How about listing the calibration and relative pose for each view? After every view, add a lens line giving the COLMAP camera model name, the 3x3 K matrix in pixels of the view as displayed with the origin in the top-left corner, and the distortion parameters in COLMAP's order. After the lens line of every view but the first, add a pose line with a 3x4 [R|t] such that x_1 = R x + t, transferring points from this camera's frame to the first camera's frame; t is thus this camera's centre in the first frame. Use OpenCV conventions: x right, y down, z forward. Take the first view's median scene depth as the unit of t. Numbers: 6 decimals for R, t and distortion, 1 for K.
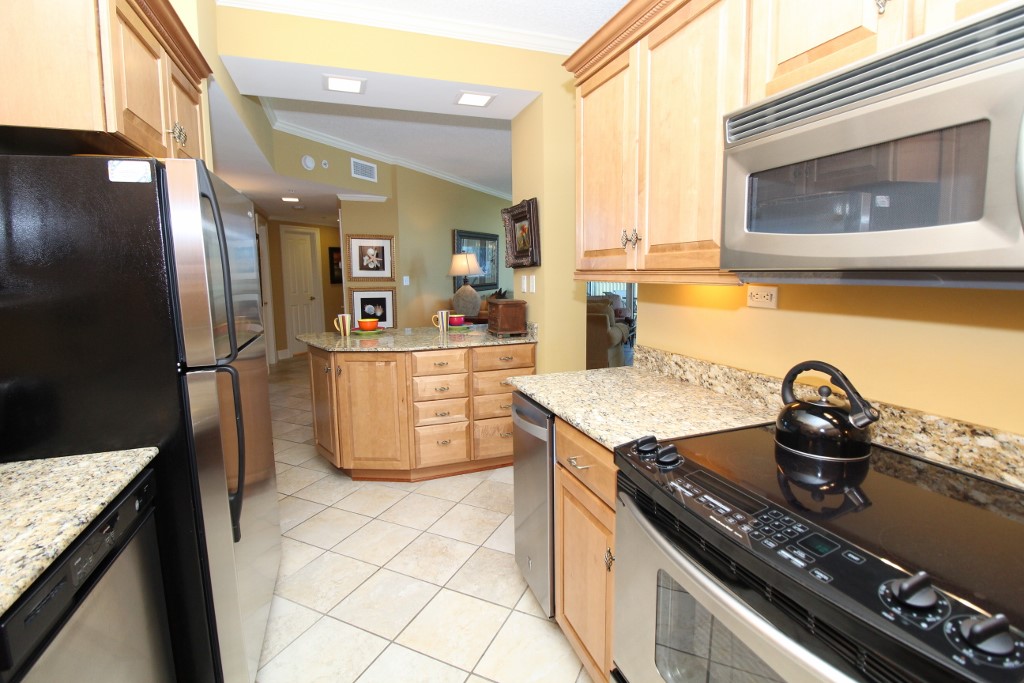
lens RADIAL K [[474.0, 0, 512.0], [0, 474.0, 331.0], [0, 0, 1]] dist [0.001001, -0.012001]
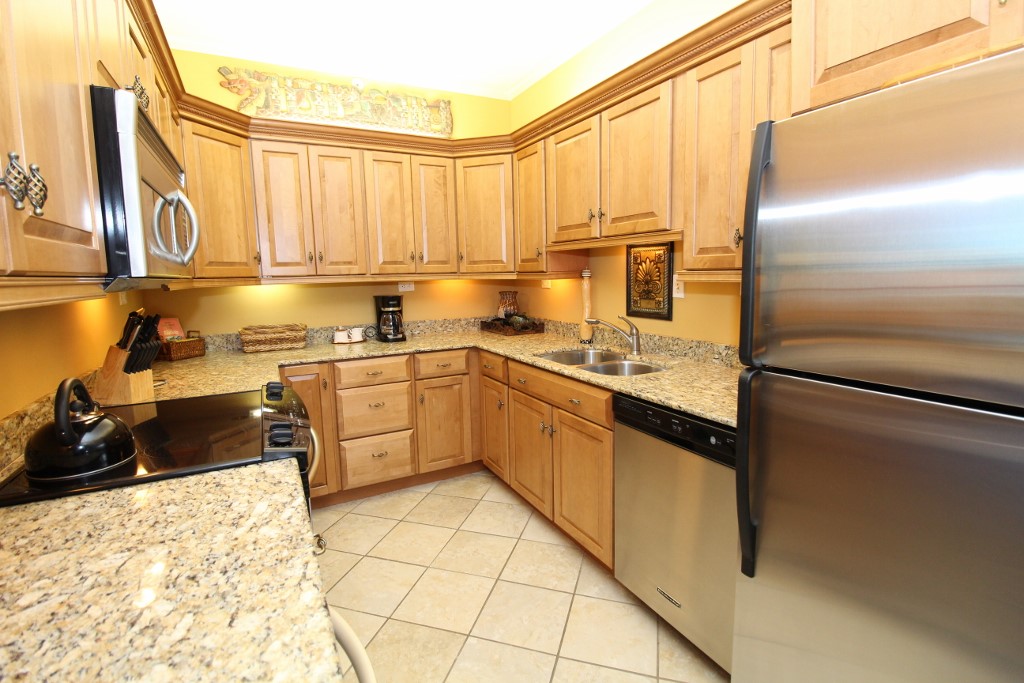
lens RADIAL K [[474.0, 0, 512.0], [0, 474.0, 331.0], [0, 0, 1]] dist [0.001001, -0.012001]
pose [[-0.988894, 0.049069, -0.140289, -0.068532], [0.013730, 0.970050, 0.242517, -0.188579], [0.147988, 0.237897, -0.959950, 1.574071]]
